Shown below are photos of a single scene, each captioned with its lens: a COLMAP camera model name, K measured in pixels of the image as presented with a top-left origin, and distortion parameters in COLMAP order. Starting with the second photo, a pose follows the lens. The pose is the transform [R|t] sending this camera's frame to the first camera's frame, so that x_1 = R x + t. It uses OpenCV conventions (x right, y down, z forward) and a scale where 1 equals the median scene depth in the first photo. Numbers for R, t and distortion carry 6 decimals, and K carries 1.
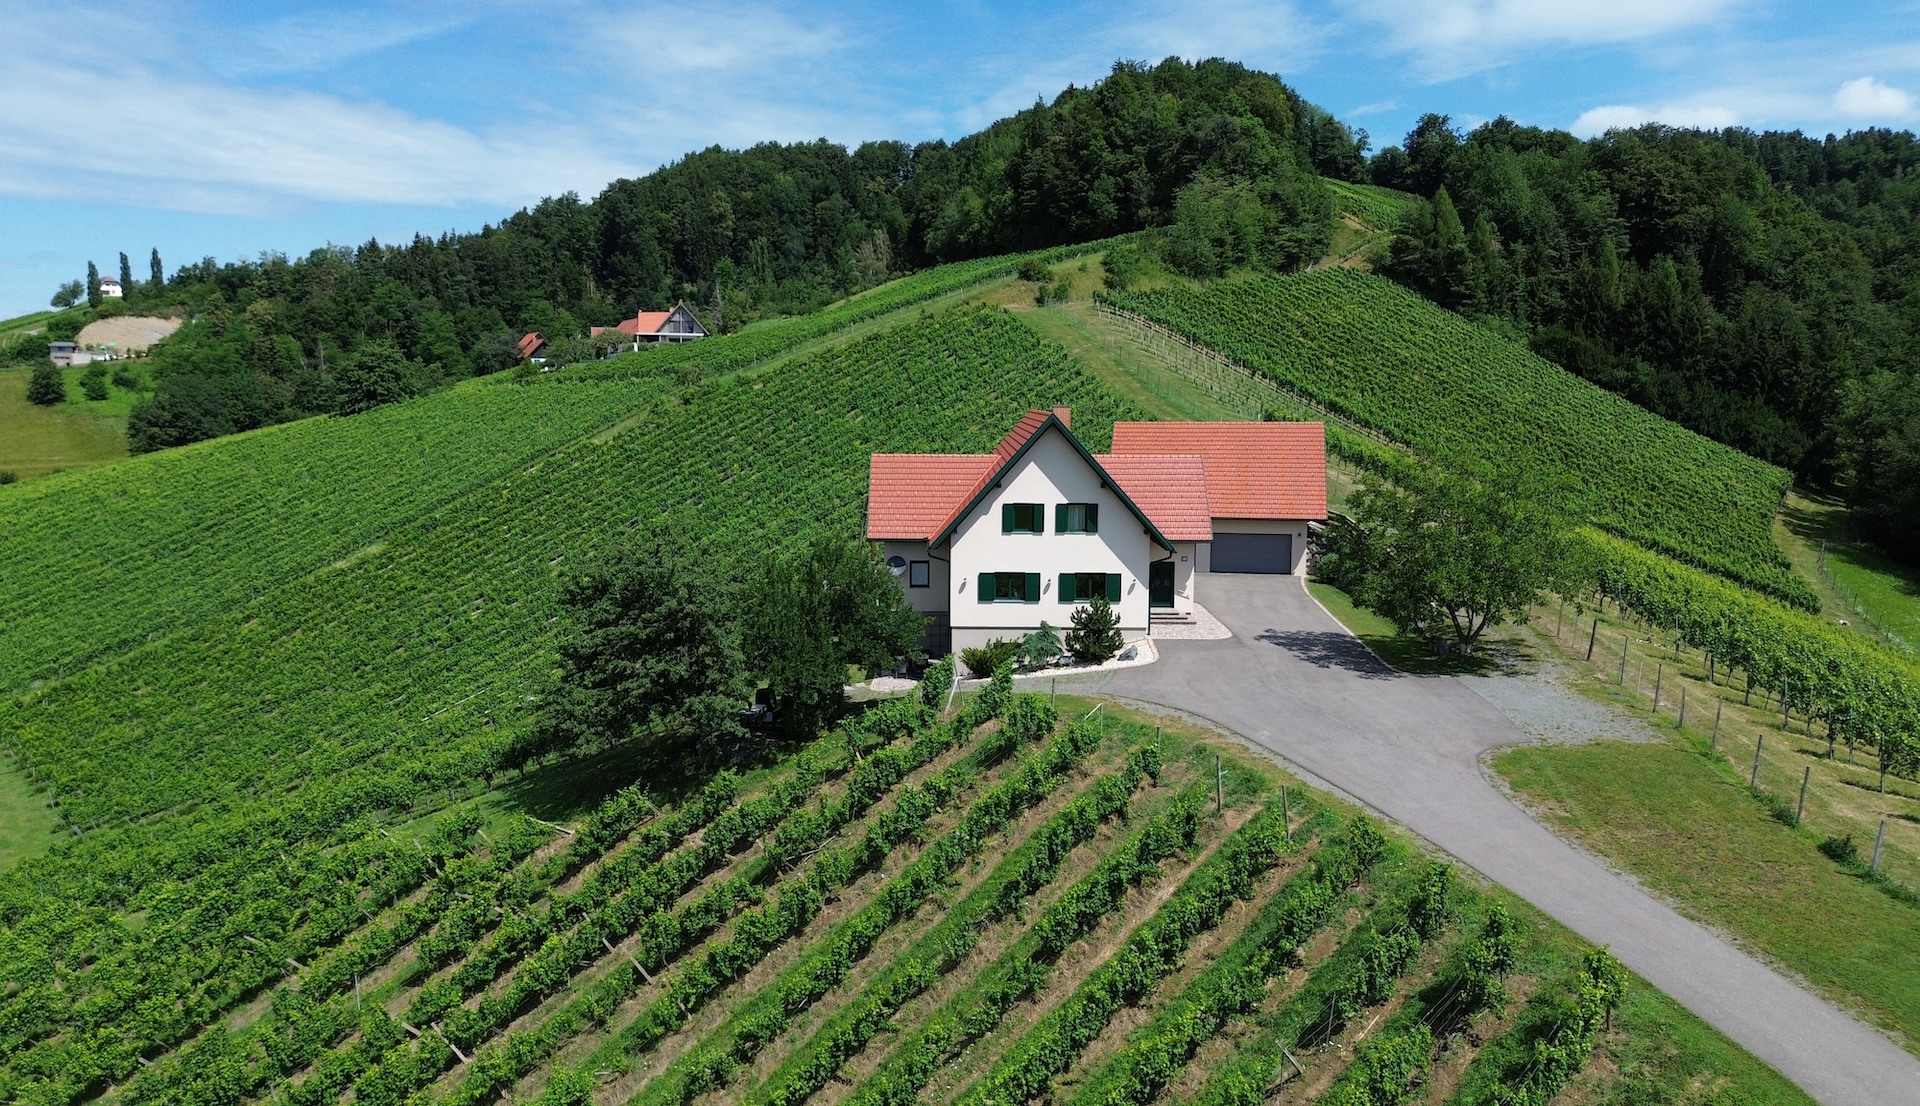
lens RADIAL K [[1368.0, 0, 966.0], [0, 1368.0, 554.4], [0, 0, 1]] dist [0.078454, -0.083438]
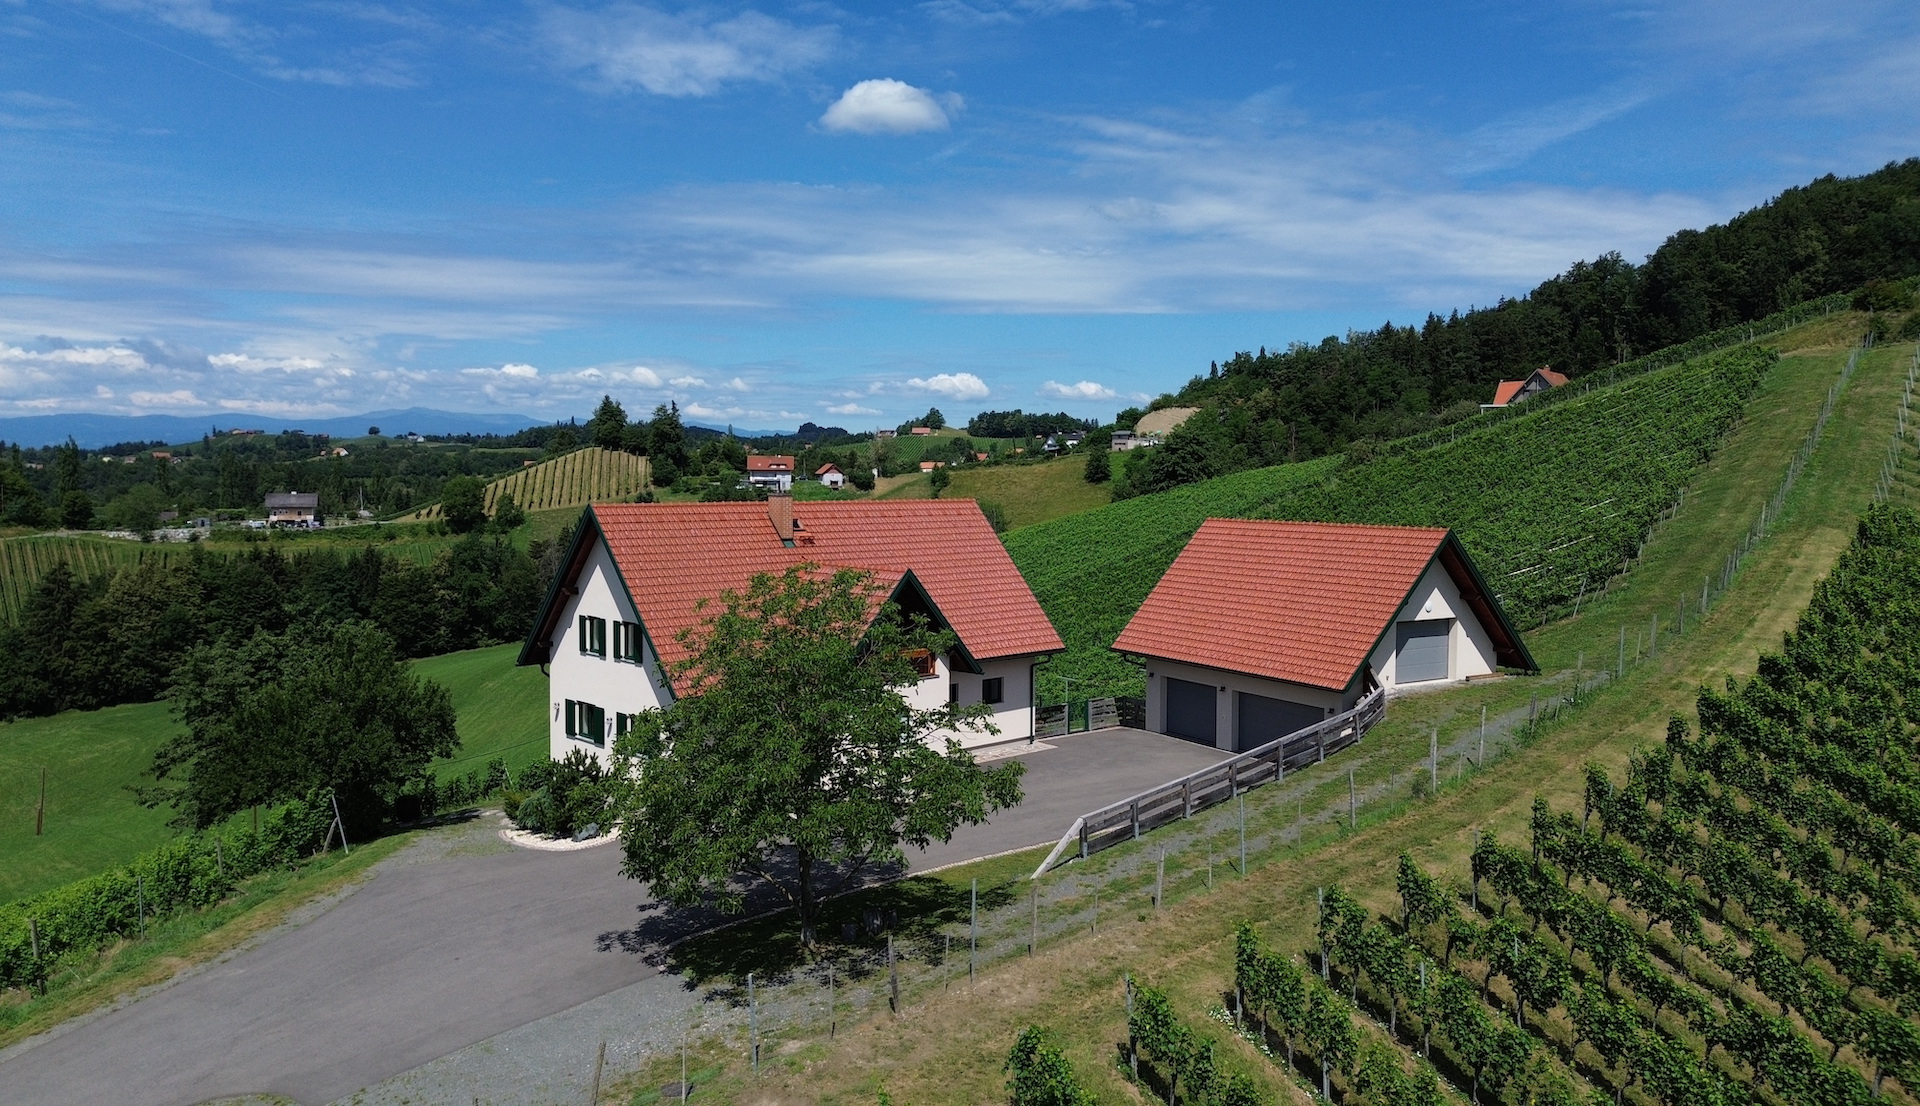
lens RADIAL K [[1368.0, 0, 969.4], [0, 1368.0, 554.8], [0, 0, 1]] dist [0.078454, -0.083438]
pose [[0.693332, 0.044793, -0.719225, 0.205880], [-0.084498, 0.996235, -0.019411, -0.020612], [0.715647, 0.074232, 0.694506, 0.162869]]
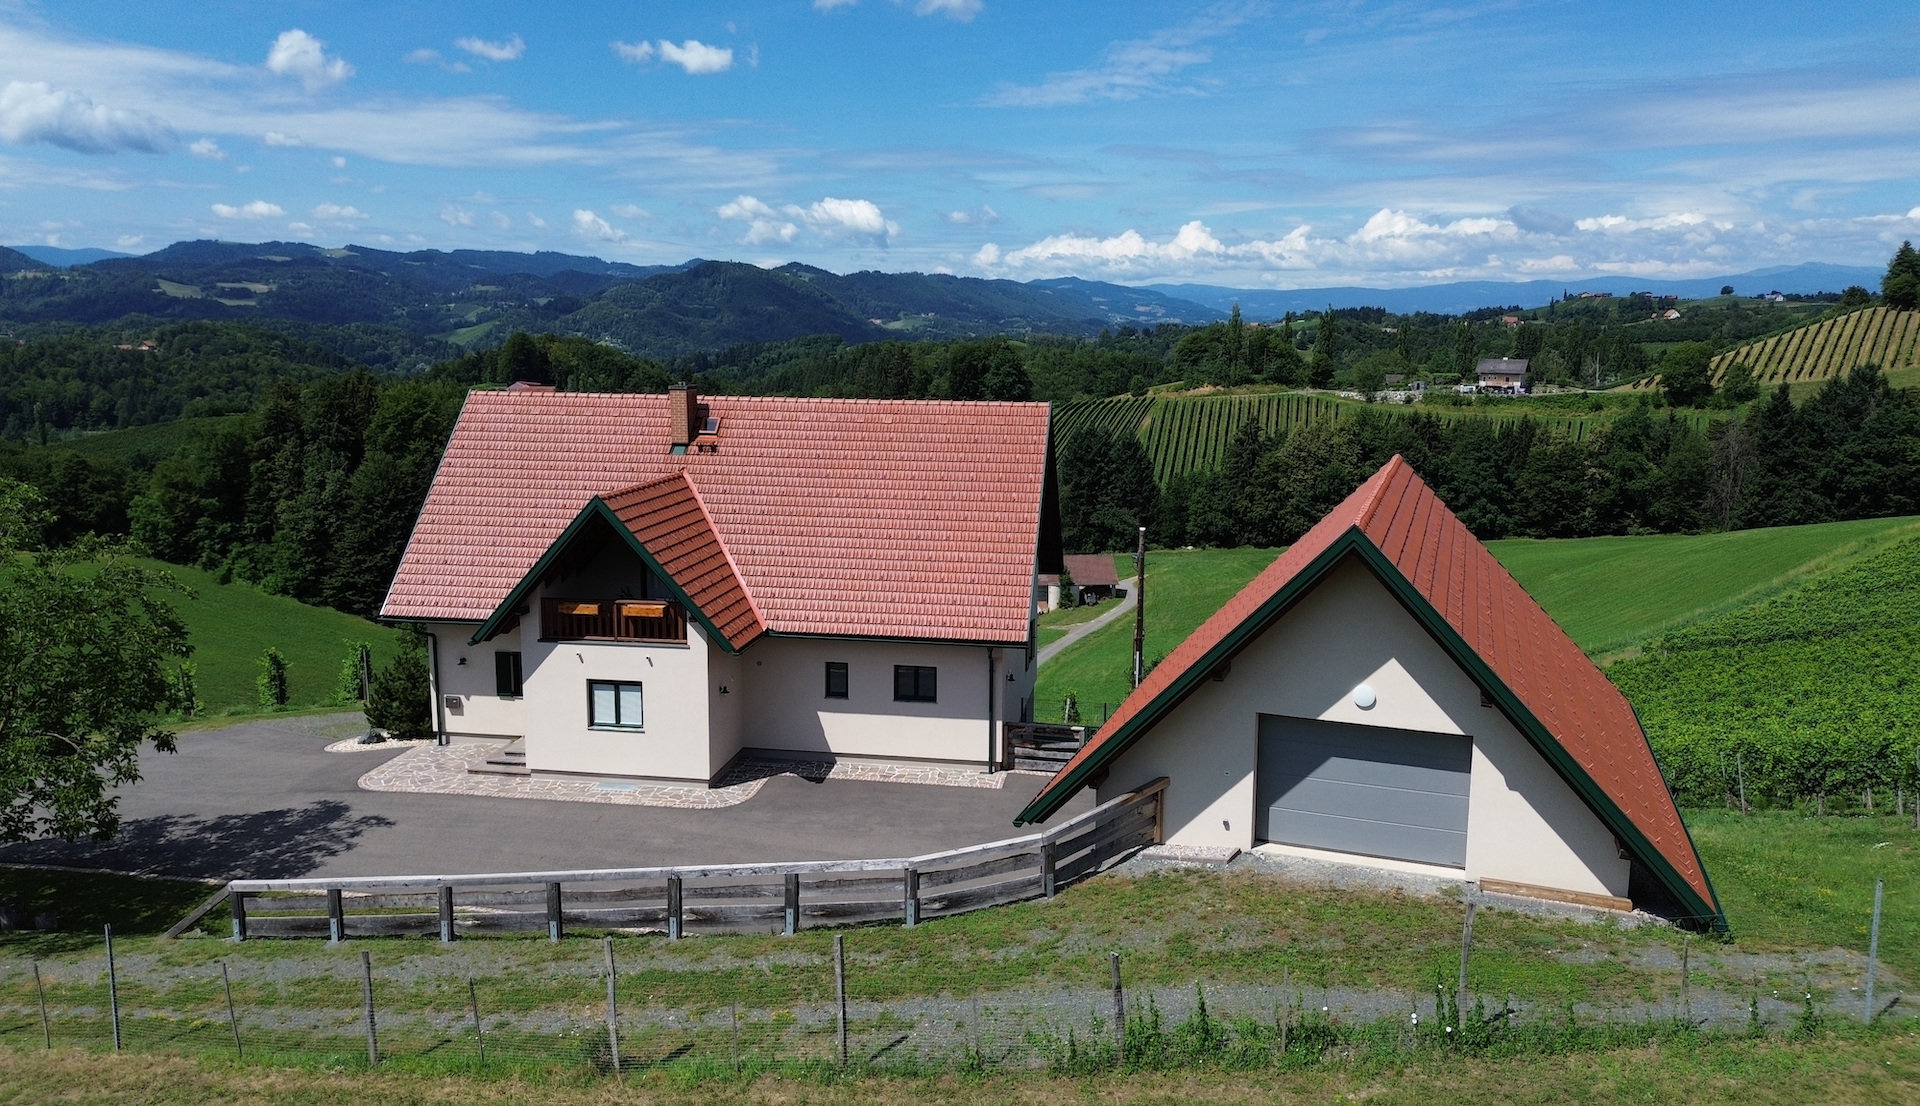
lens RADIAL K [[1368.0, 0, 966.6], [0, 1368.0, 548.3], [0, 0, 1]] dist [0.078454, -0.083438]
pose [[-0.161172, 0.154377, -0.974778, 0.204260], [-0.120362, 0.977243, 0.174668, -0.024681], [0.979559, 0.145478, -0.138923, 0.192831]]
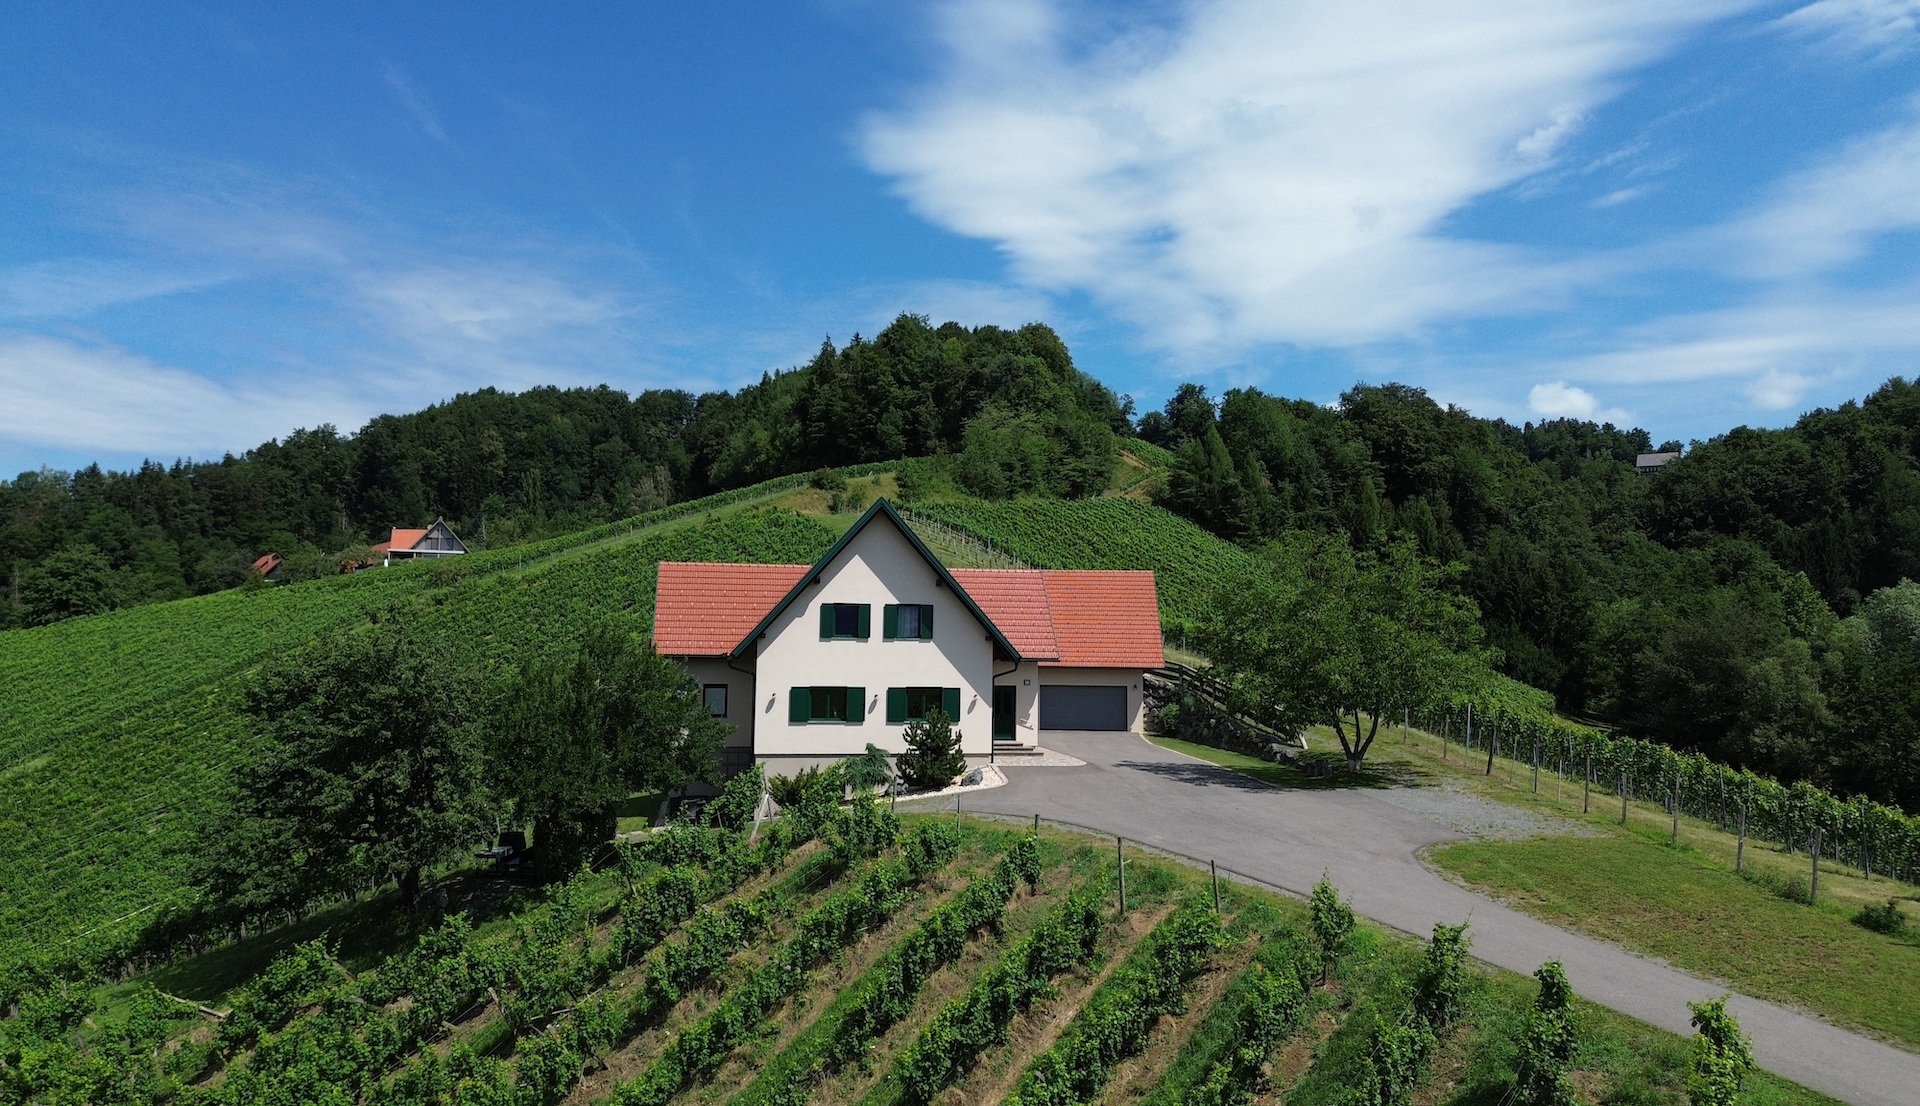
lens RADIAL K [[1368.0, 0, 966.6], [0, 1368.0, 558.6], [0, 0, 1]] dist [0.078454, -0.083438]
pose [[0.986920, 0.019185, 0.160065, -0.005385], [0.011049, 0.982509, -0.185888, 0.025264], [-0.160831, 0.185225, 0.969446, 0.043889]]
